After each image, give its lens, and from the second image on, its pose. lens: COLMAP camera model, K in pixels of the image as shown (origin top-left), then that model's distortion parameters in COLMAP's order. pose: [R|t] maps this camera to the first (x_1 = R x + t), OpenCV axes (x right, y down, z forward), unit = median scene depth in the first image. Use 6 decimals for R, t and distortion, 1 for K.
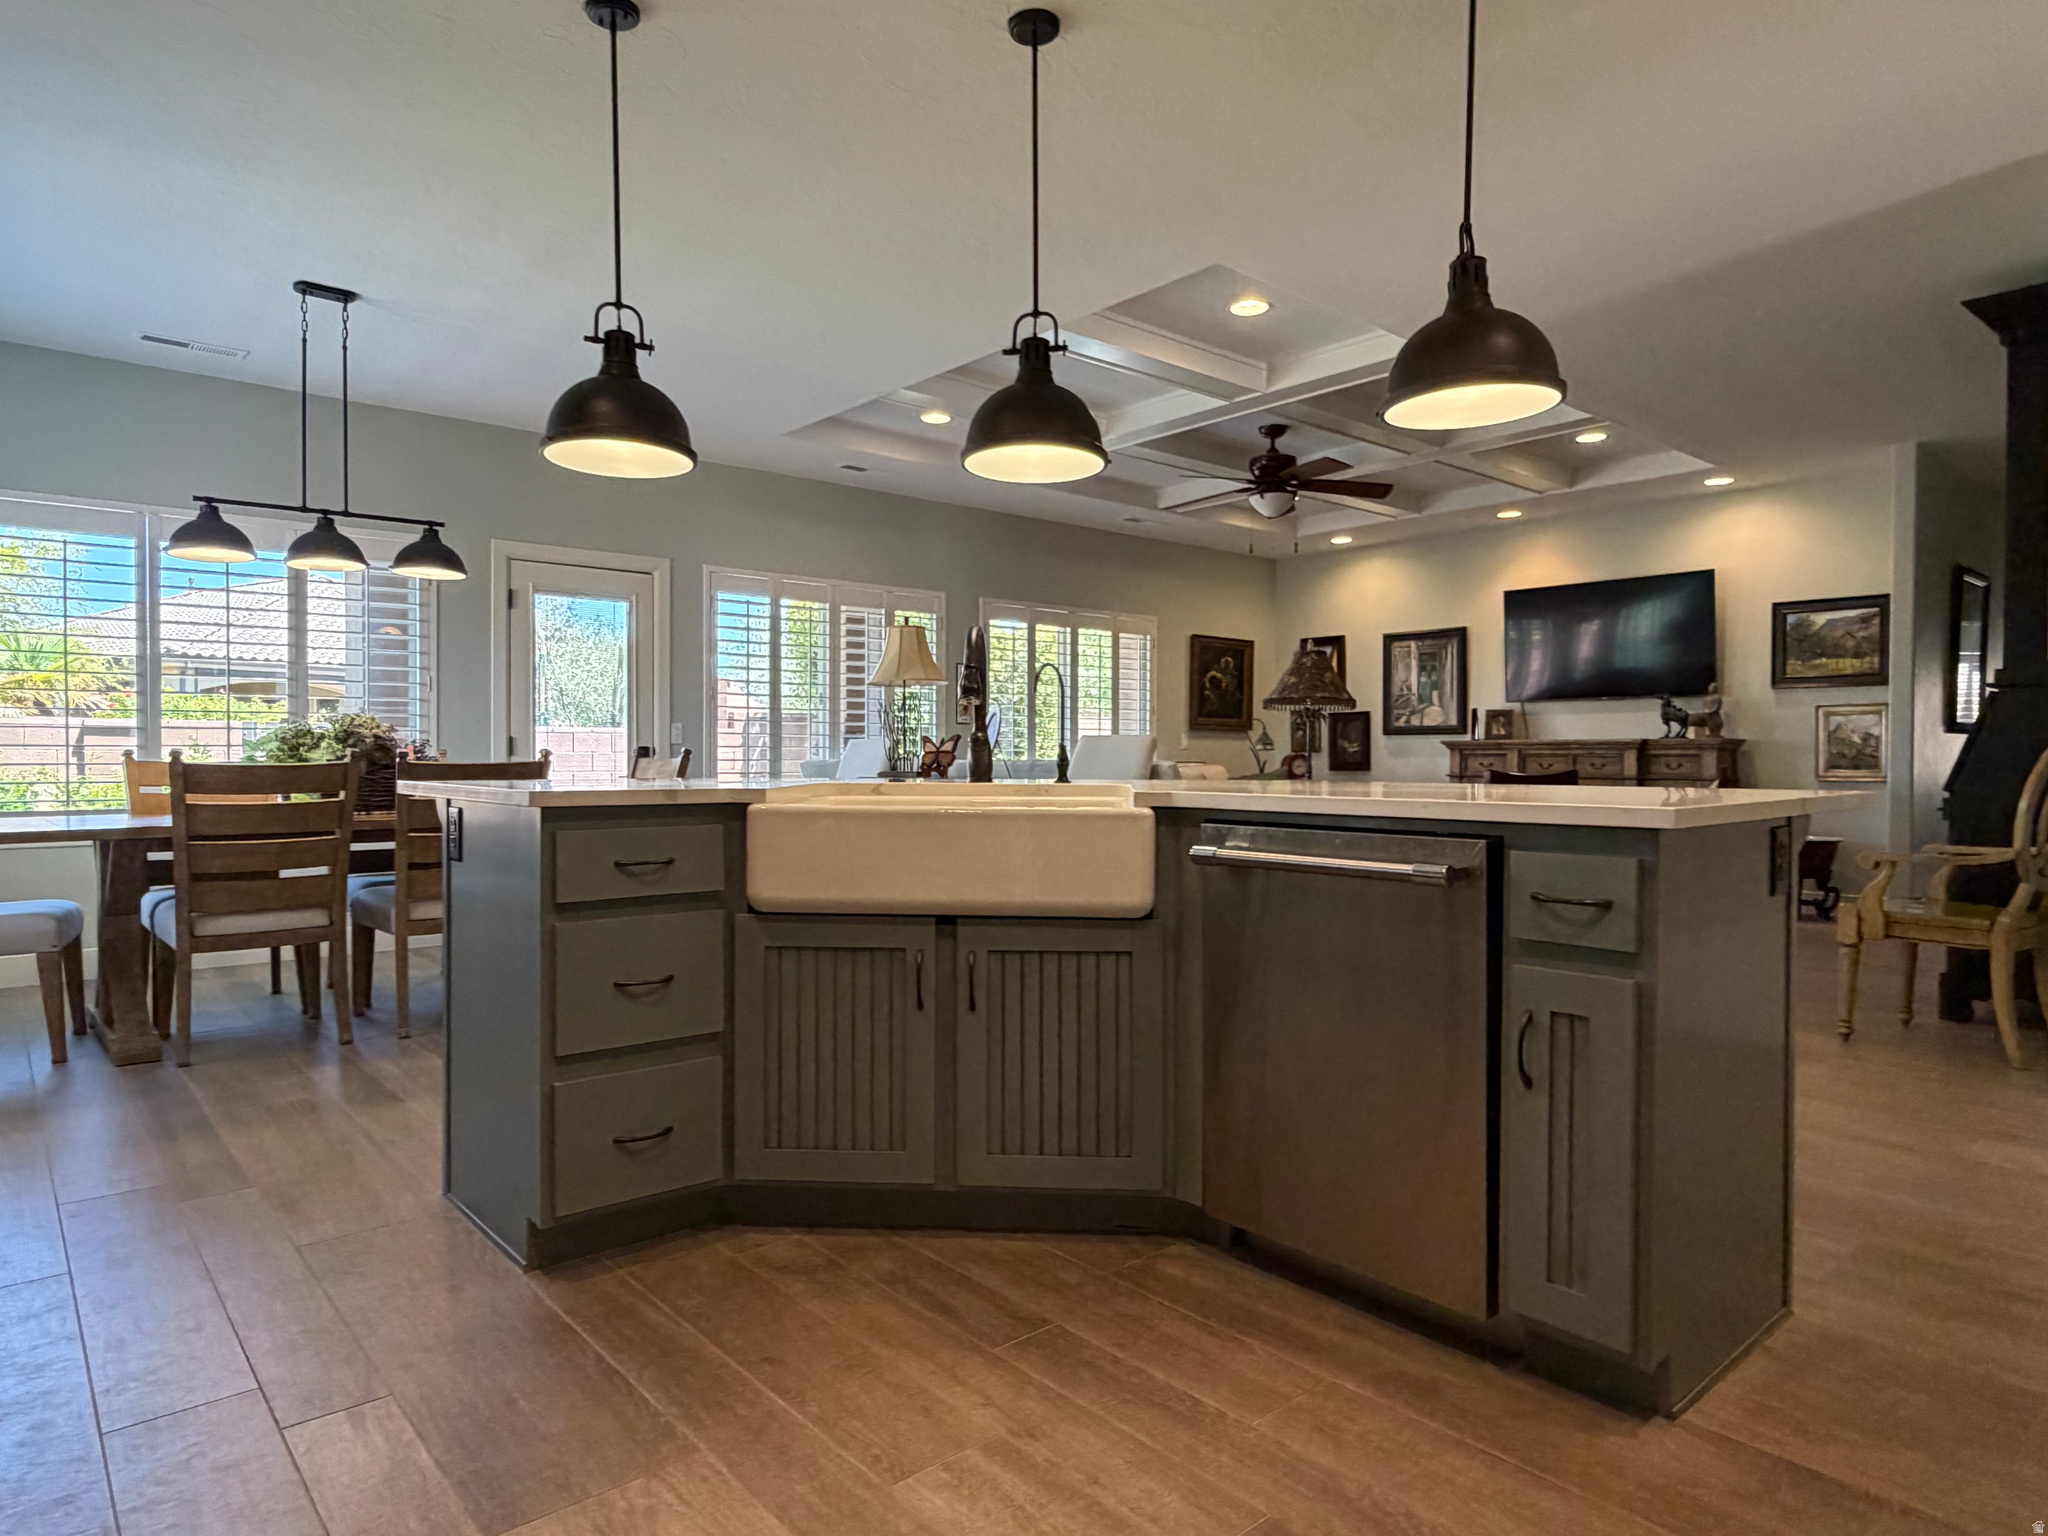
lens RADIAL K [[1207.3, 0, 1021.4], [0, 1207.3, 767.4], [0, 0, 1]] dist [0.001915, 0.005701]
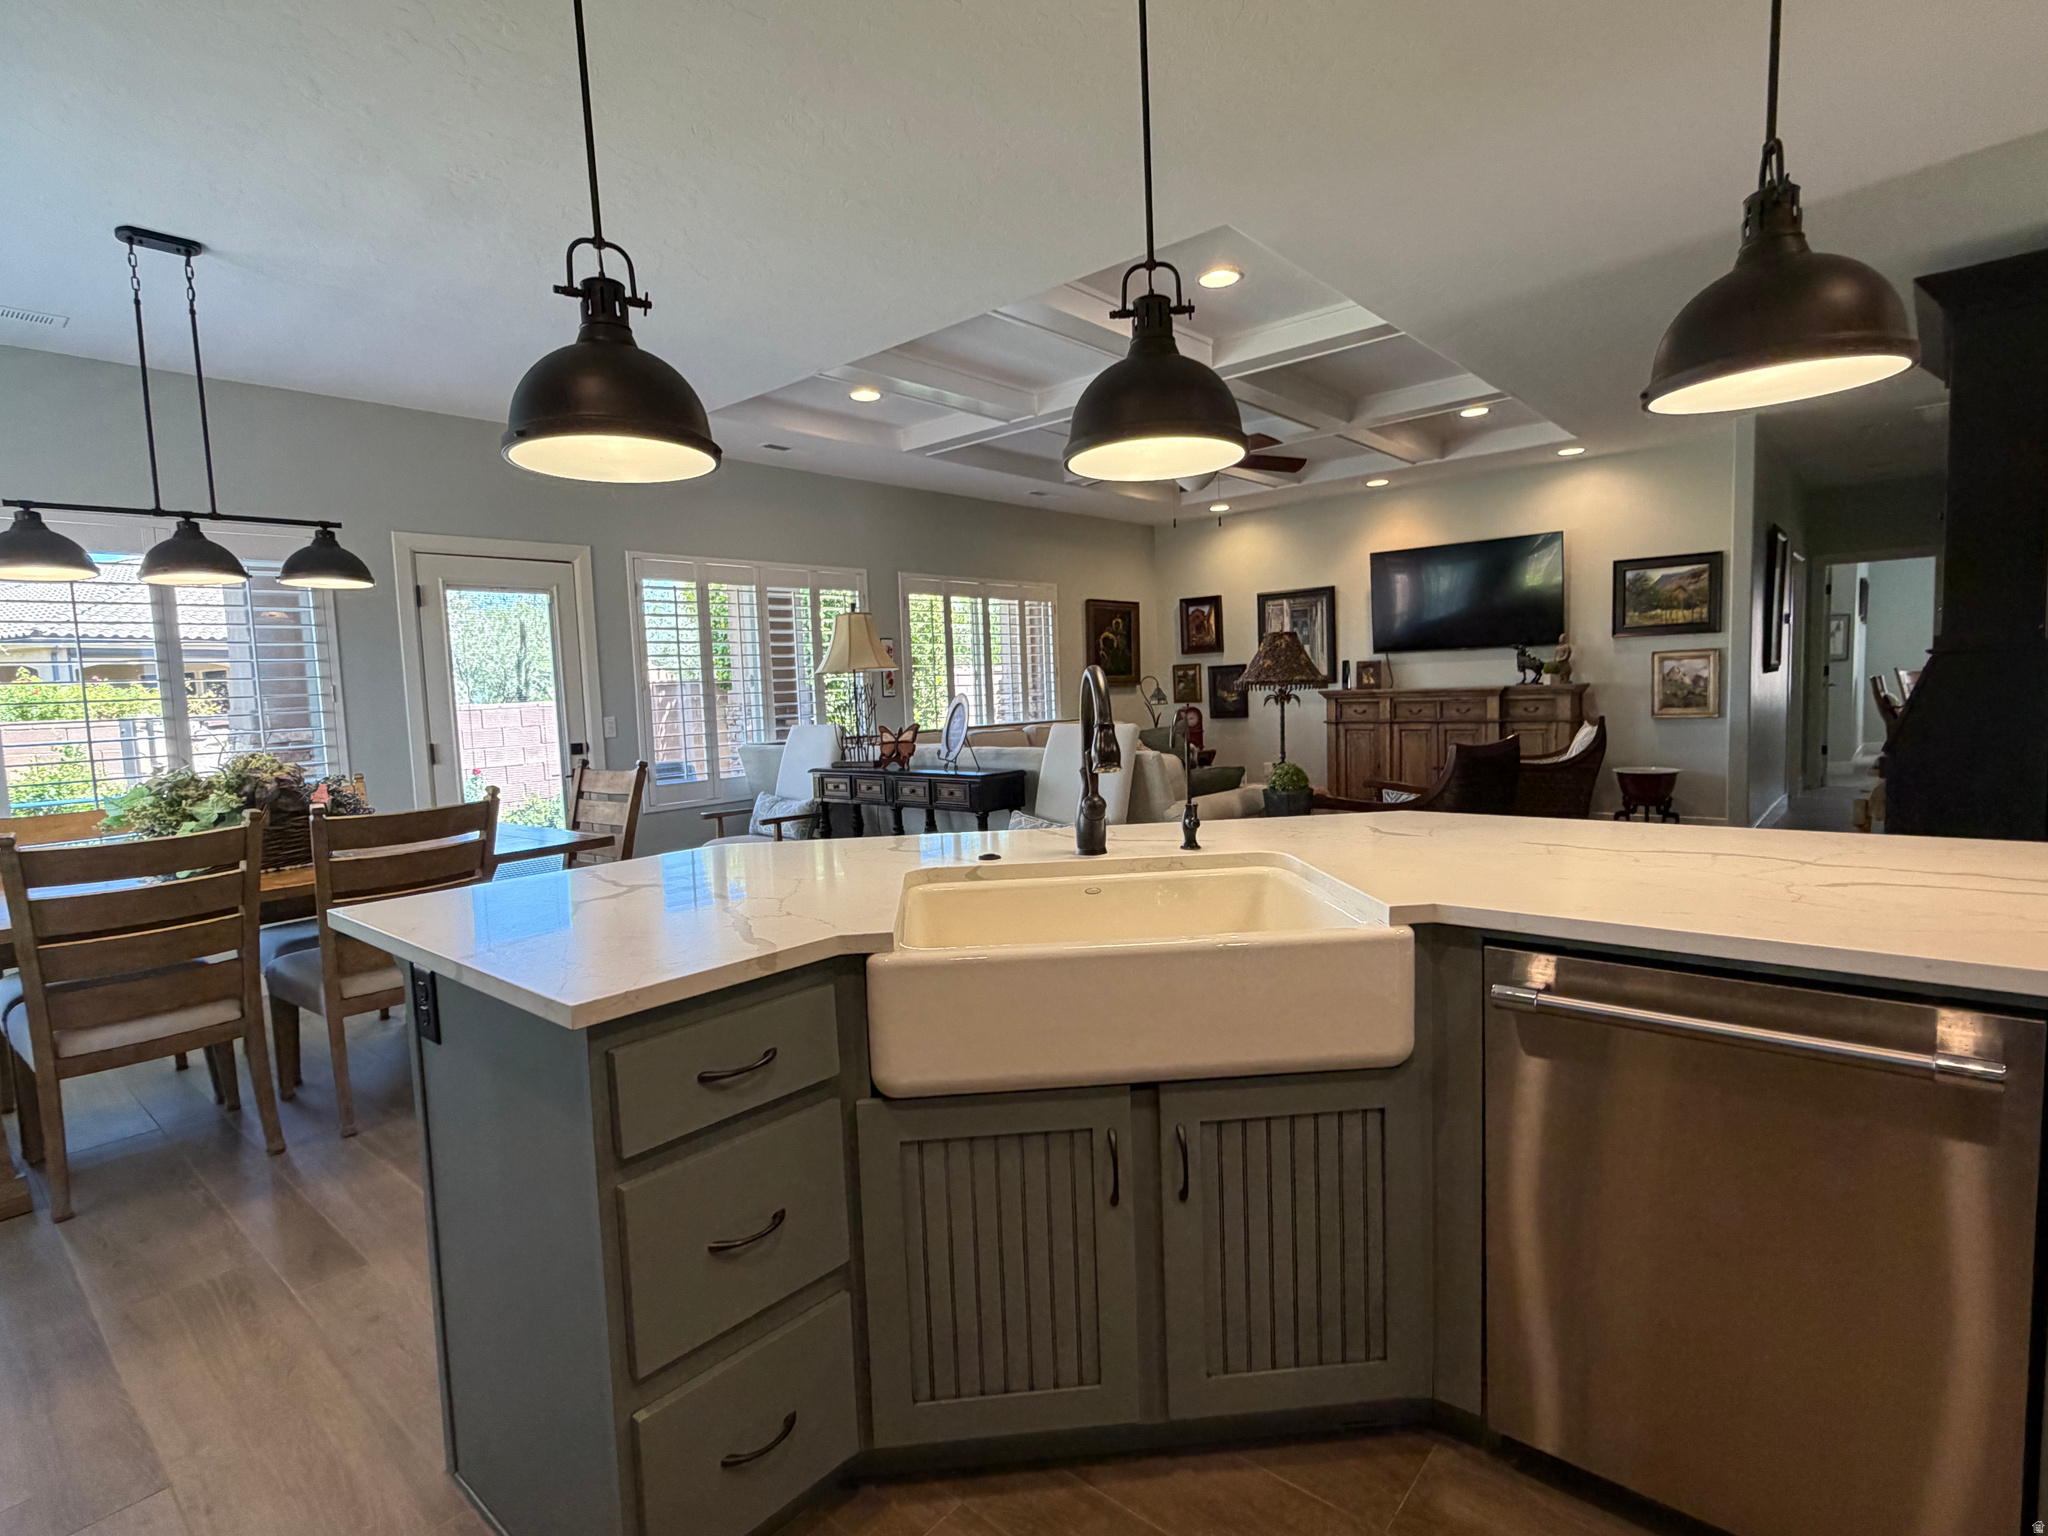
lens RADIAL K [[1026.6, 0, 1018.3], [0, 1026.6, 769.2], [0, 0, 1]] dist [0.004348, -0.000210]
pose [[0.989433, -0.052609, 0.135112, -0.113443], [0.043005, 0.996401, 0.073041, -0.063232], [-0.138468, -0.066459, 0.988135, 0.206966]]
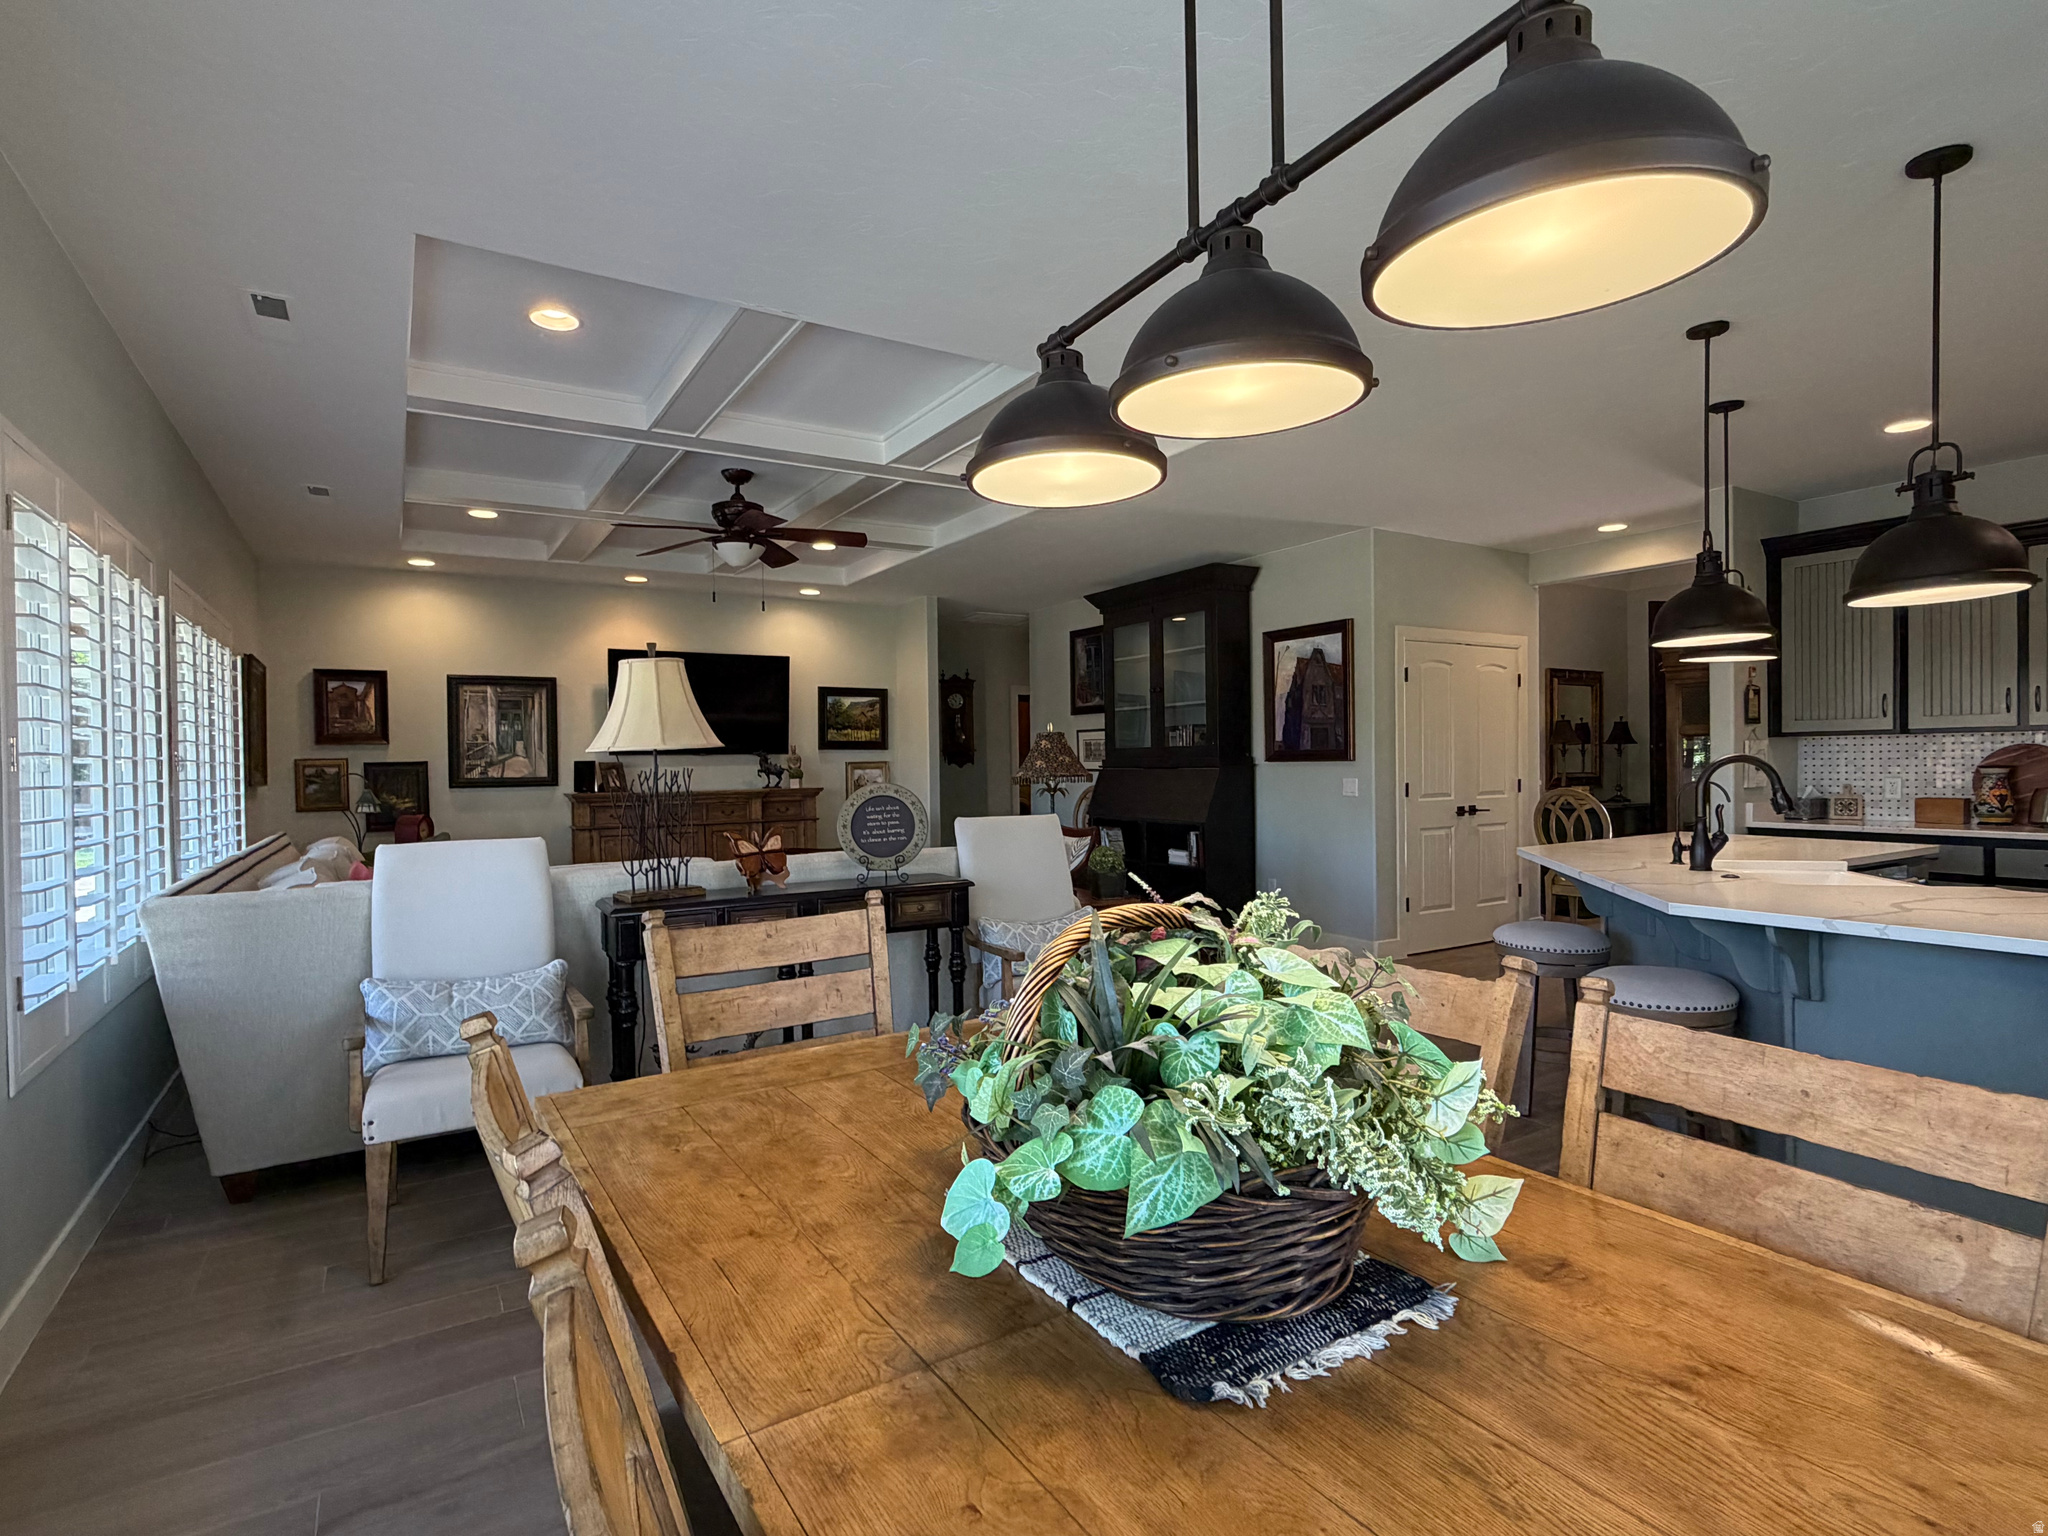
lens RADIAL K [[1026.6, 0, 1012.1], [0, 1026.6, 769.4], [0, 0, 1]] dist [0.004348, -0.000210]
pose [[0.177477, -0.012634, 0.984044, -0.828196], [0.023618, 0.999684, 0.008575, -0.082873], [-0.983842, 0.021720, 0.177719, 1.009787]]
